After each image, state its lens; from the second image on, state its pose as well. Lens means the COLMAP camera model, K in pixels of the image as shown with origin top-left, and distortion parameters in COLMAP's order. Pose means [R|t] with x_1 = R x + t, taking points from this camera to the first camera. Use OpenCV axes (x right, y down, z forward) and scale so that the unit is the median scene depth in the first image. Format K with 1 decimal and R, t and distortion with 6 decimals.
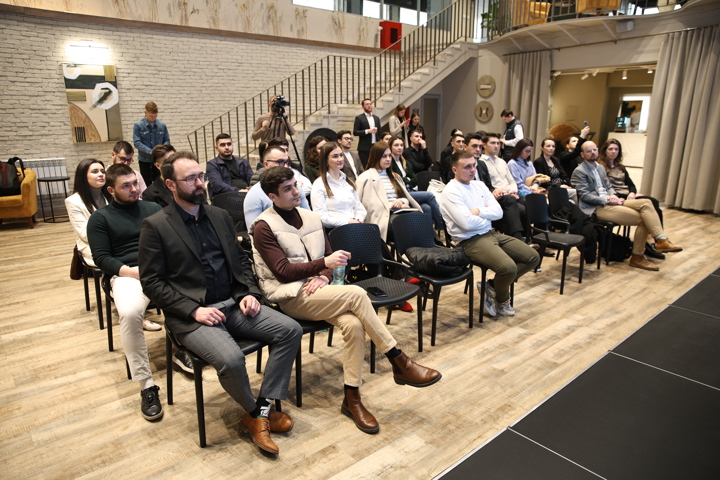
lens RADIAL K [[484.9, 0, 360.0], [0, 484.9, 240.0], [0, 0, 1]] dist [-0.099299, 0.069168]
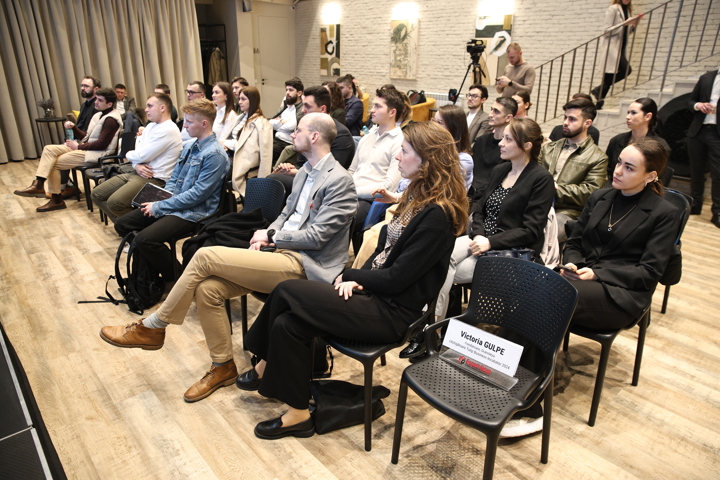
lens RADIAL K [[484.9, 0, 360.0], [0, 484.9, 240.0], [0, 0, 1]] dist [-0.099299, 0.069168]
pose [[0.017624, 0.346553, -0.937865, 0.912442], [-0.263953, 0.906346, 0.329947, -0.244127], [0.964374, 0.241738, 0.107447, 0.969256]]
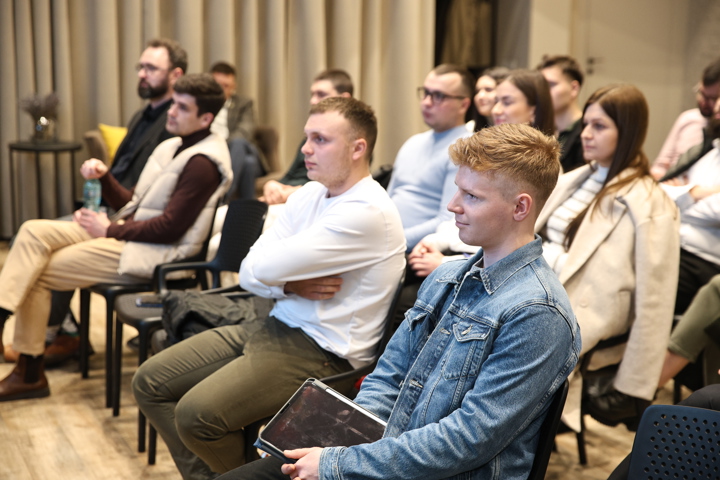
lens RADIAL K [[1321.0, 0, 360.0], [0, 1321.0, 240.0], [0, 0, 1]] dist [0.168763, 0.102727]
pose [[-0.311177, 0.155670, -0.937516, 0.801770], [-0.256296, 0.936196, 0.240520, -0.223888], [0.915140, 0.315126, -0.251425, 0.895688]]
